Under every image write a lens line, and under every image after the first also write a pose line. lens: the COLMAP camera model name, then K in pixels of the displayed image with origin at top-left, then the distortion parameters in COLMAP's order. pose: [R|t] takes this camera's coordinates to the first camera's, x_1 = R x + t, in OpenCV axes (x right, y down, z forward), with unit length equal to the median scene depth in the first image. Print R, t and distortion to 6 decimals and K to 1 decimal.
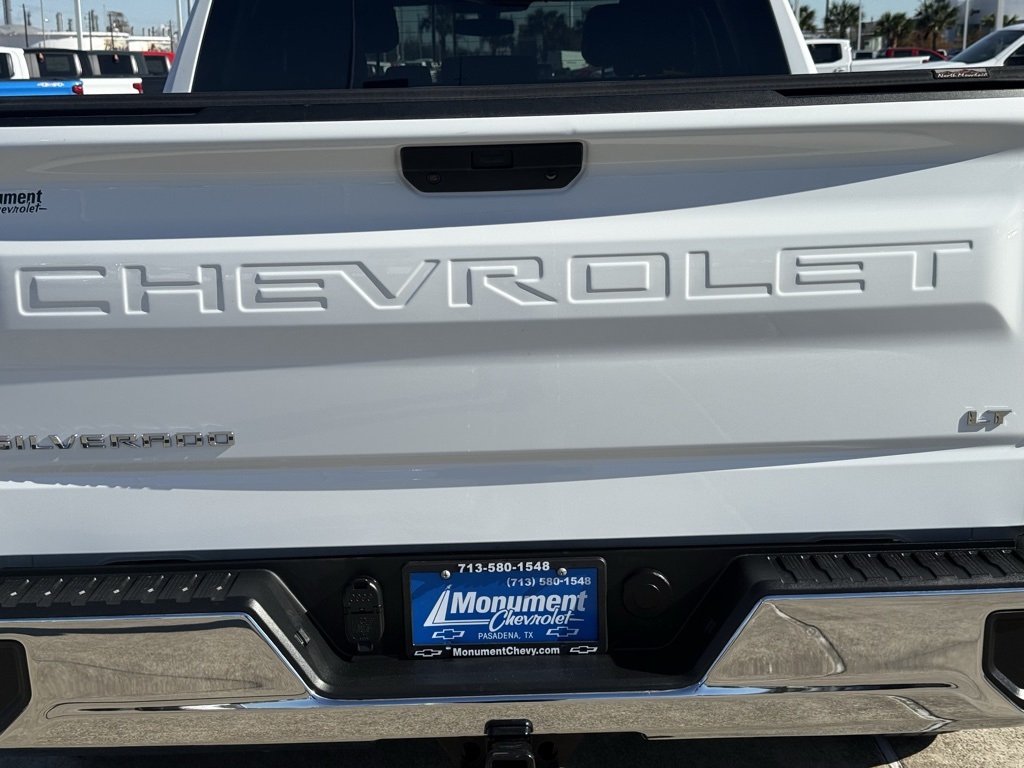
lens RADIAL K [[1422.6, 0, 501.0], [0, 1422.6, 379.7], [0, 0, 1]] dist [0.208465, -0.482883]
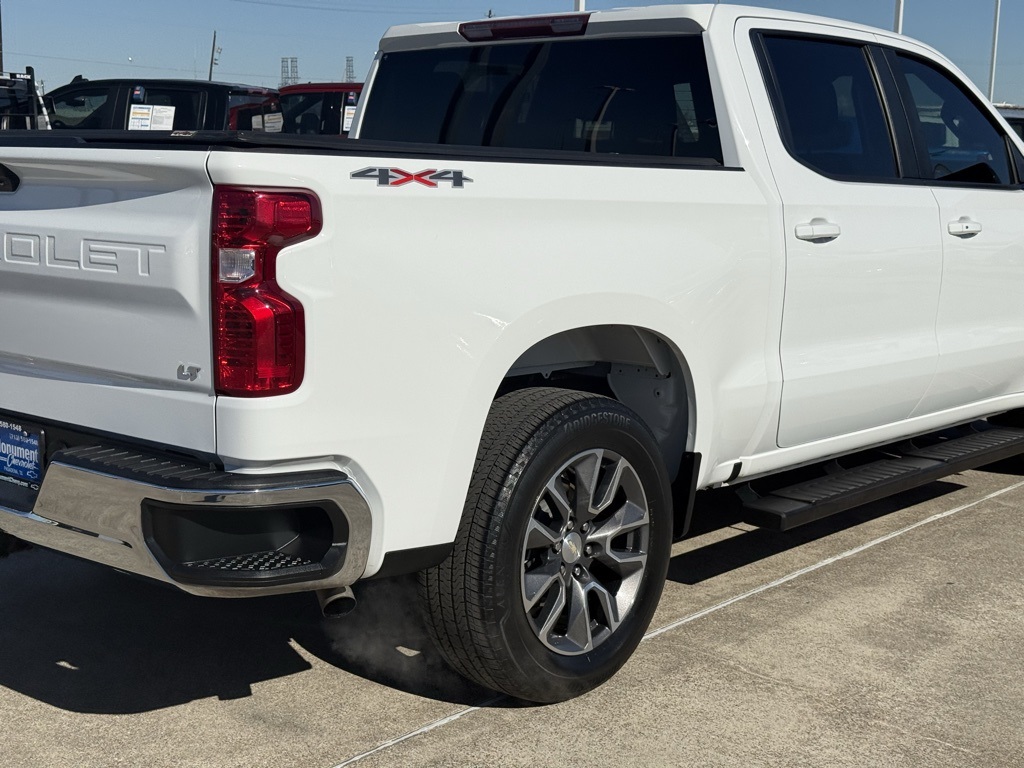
lens RADIAL K [[1422.6, 0, 501.0], [0, 1422.6, 379.7], [0, 0, 1]] dist [0.208465, -0.482883]
pose [[0.745243, 0.137650, -0.652430, 1.466833], [-0.166982, 0.985809, 0.017249, -0.040870], [0.645546, 0.096090, 0.757653, 0.116375]]
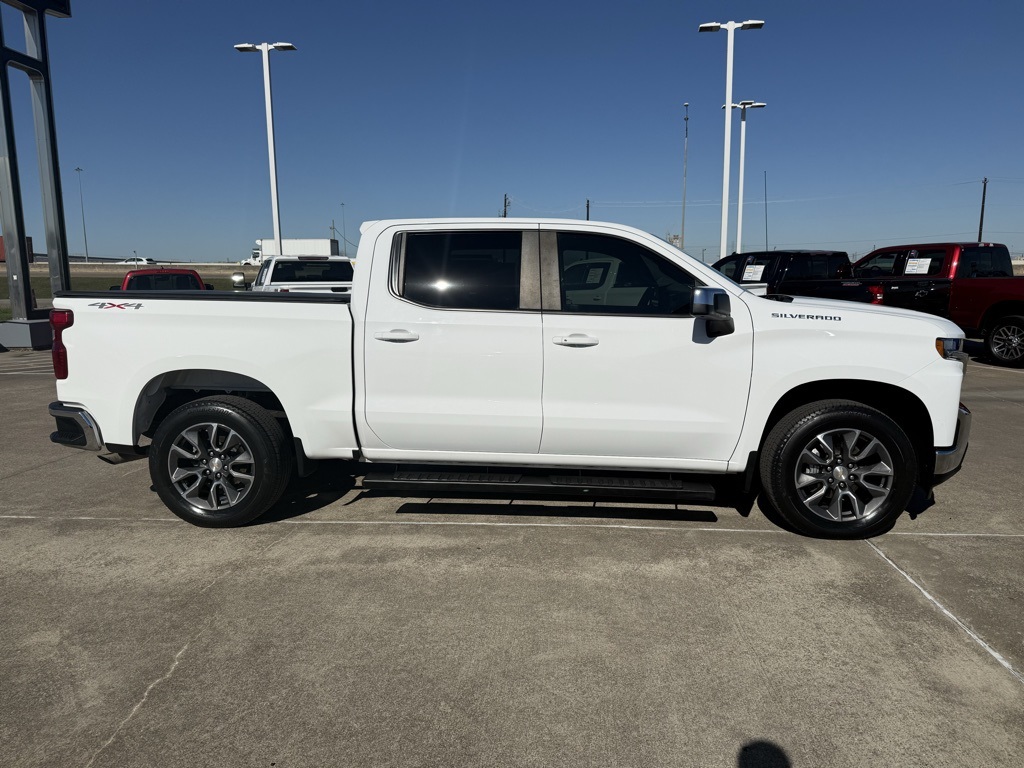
lens RADIAL K [[708.7, 0, 506.6], [0, 708.7, 382.9], [0, 0, 1]] dist [0.115849, -0.184472]
pose [[-0.088199, 0.158141, -0.983470, 2.314362], [-0.195920, 0.965277, 0.172786, -0.556573], [0.976646, 0.207920, -0.054153, 2.361001]]
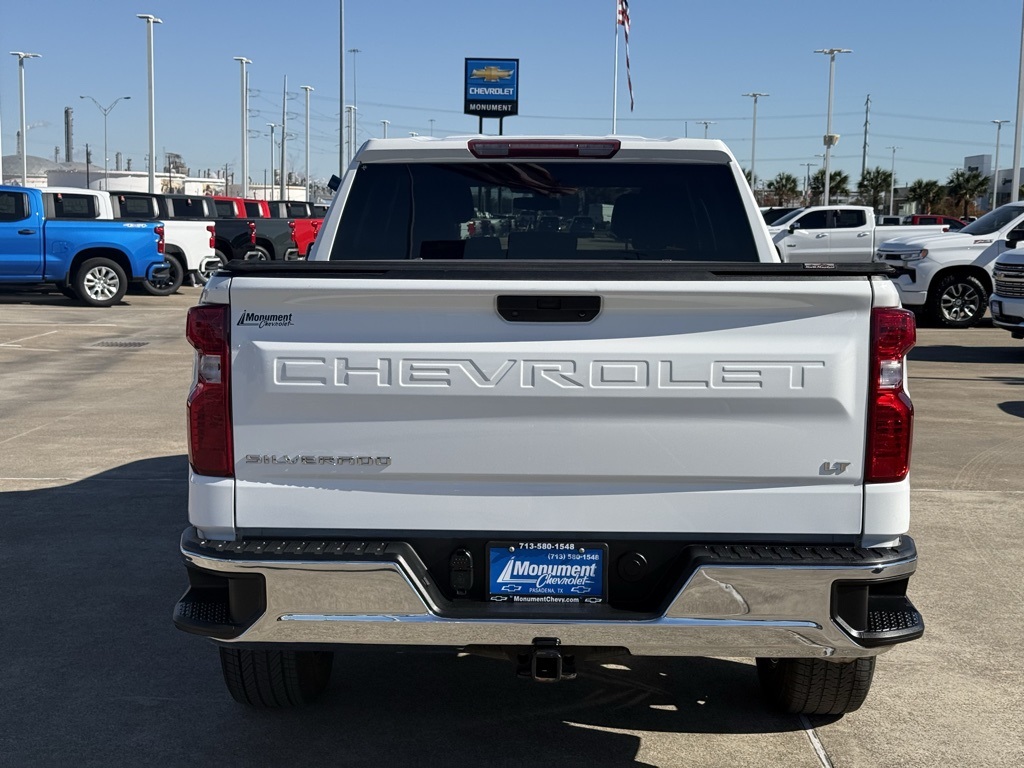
lens RADIAL K [[1426.3, 0, 505.2], [0, 1426.3, 360.9], [0, 0, 1]] dist [0.128362, -0.060793]
pose [[0.999096, 0.035908, -0.022761, -0.016045], [-0.038249, 0.992915, -0.112499, 0.104852], [0.018560, 0.113268, 0.993391, -0.672350]]
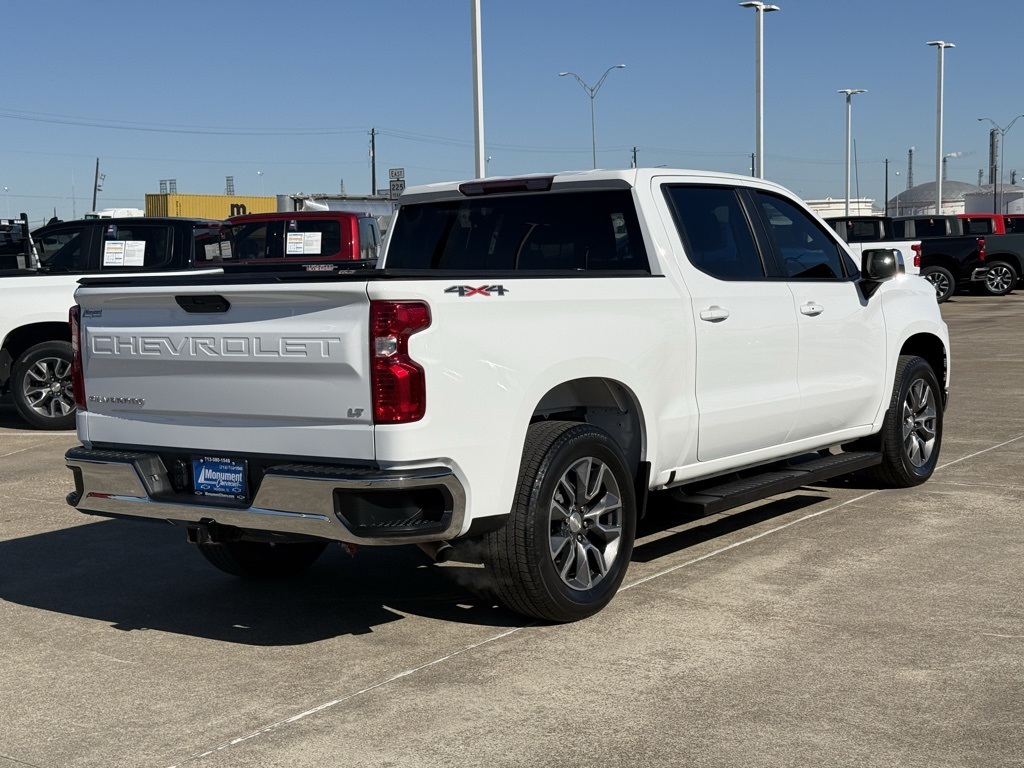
lens RADIAL K [[1418.9, 0, 522.5], [0, 1418.9, 385.9], [0, 0, 1]] dist [0.196252, -0.528556]
pose [[0.805086, 0.050771, -0.590982, 1.917188], [-0.109716, 0.991884, -0.064252, 0.103304], [0.582923, 0.116569, 0.804122, -0.735462]]
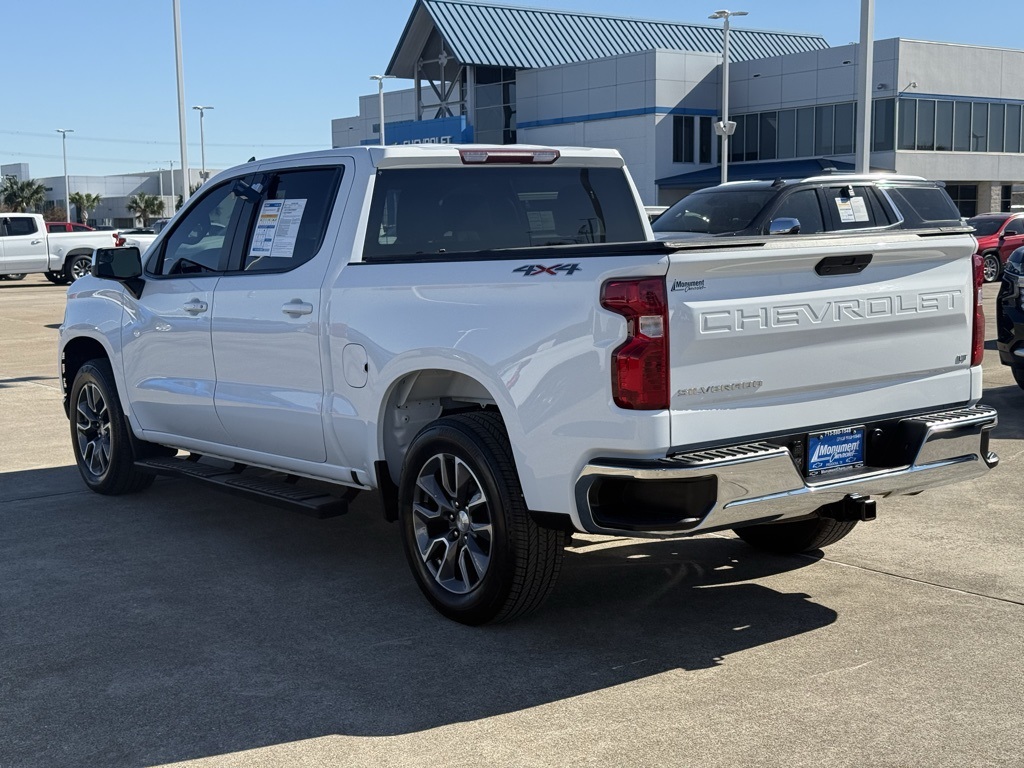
lens RADIAL K [[1422.6, 0, 501.0], [0, 1422.6, 379.7], [0, 0, 1]] dist [0.208465, -0.482883]
pose [[0.810844, -0.061136, 0.582061, -1.825106], [0.128664, 0.988819, -0.075376, 0.151423], [-0.570945, 0.136009, 0.809644, -0.624106]]
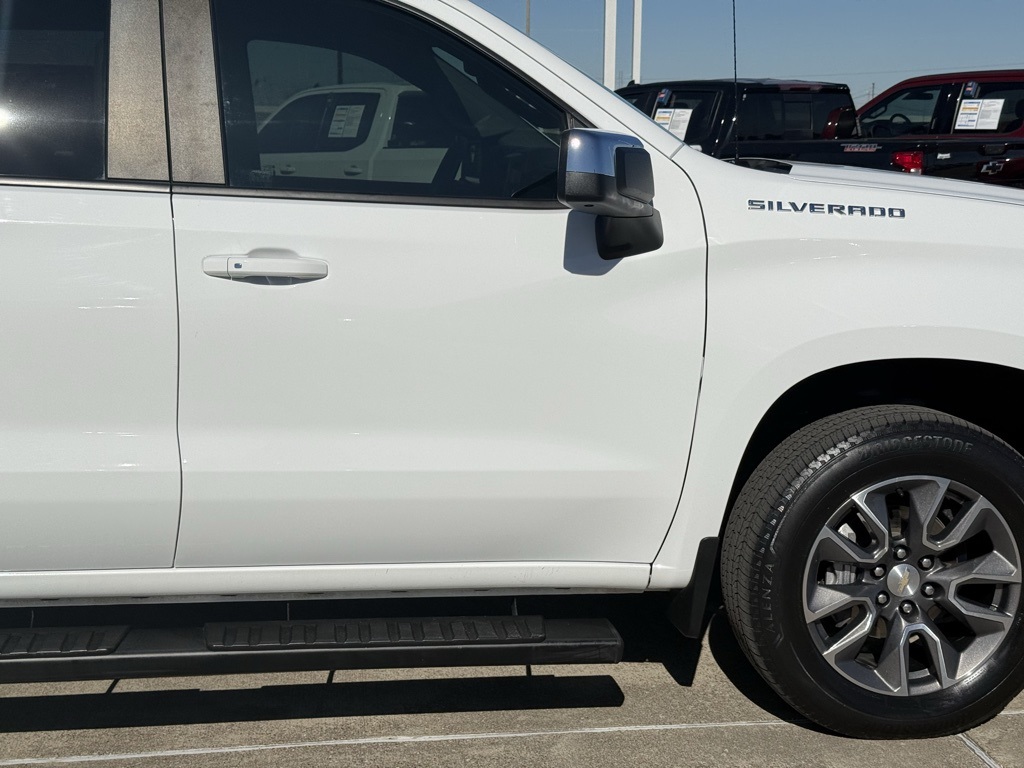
lens RADIAL K [[1422.6, 0, 501.0], [0, 1422.6, 379.7], [0, 0, 1]] dist [0.208465, -0.482883]
pose [[0.130379, 0.179758, -0.975033, 1.851418], [-0.214642, 0.965222, 0.149248, -0.529033], [0.967952, 0.189825, 0.164428, 2.431078]]
